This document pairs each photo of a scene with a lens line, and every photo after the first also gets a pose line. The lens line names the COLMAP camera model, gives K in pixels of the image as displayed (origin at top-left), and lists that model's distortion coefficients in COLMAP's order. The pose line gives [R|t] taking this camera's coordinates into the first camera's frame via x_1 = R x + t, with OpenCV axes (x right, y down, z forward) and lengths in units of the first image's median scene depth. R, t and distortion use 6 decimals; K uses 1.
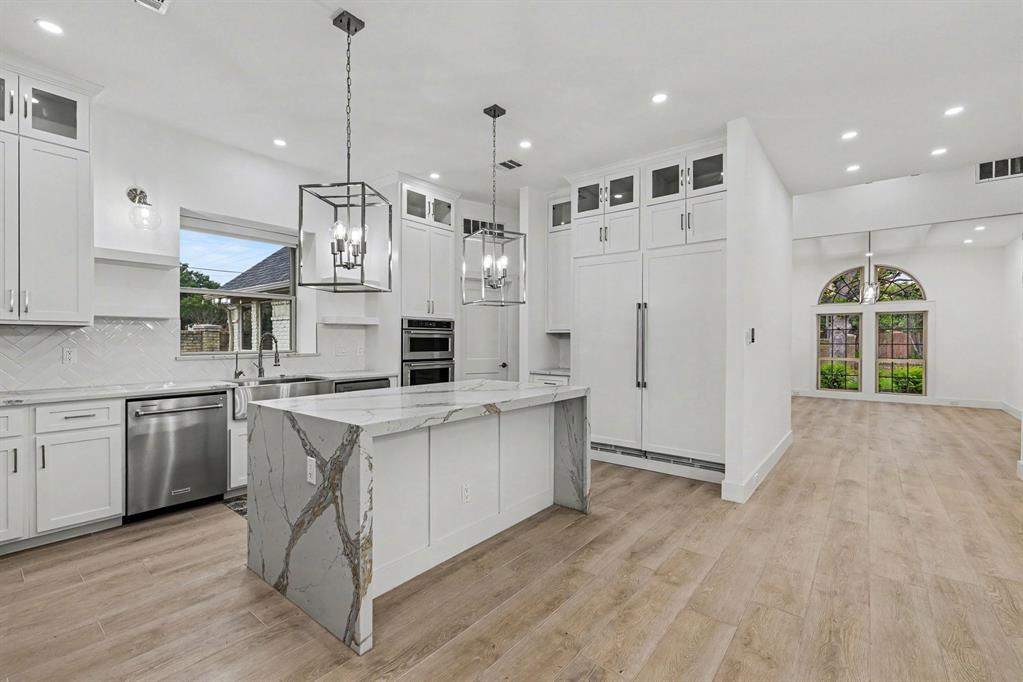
lens RADIAL K [[451.8, 0, 506.9], [0, 451.8, 339.7], [0, 0, 1]] dist [-0.000183, 0.000099]
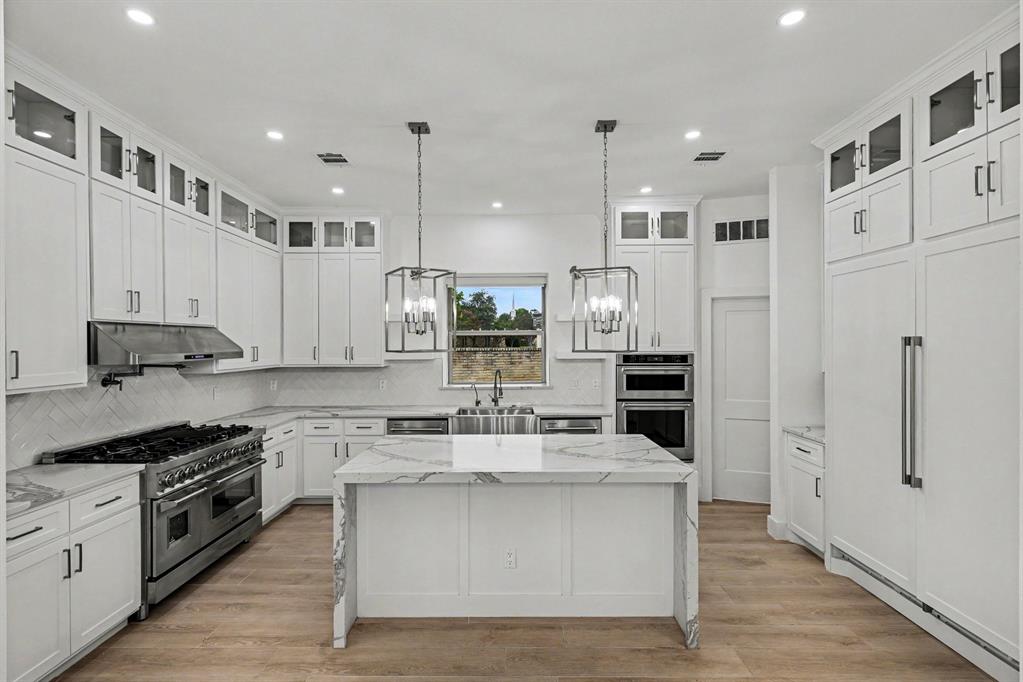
lens RADIAL K [[504.4, 0, 511.5], [0, 504.4, 341.0], [0, 0, 1]] dist [-0.001074, 0.000111]
pose [[0.612193, -0.007417, -0.790674, 0.614928], [0.007958, 0.999963, -0.003219, -0.097734], [0.790669, -0.004322, 0.612229, 0.275159]]
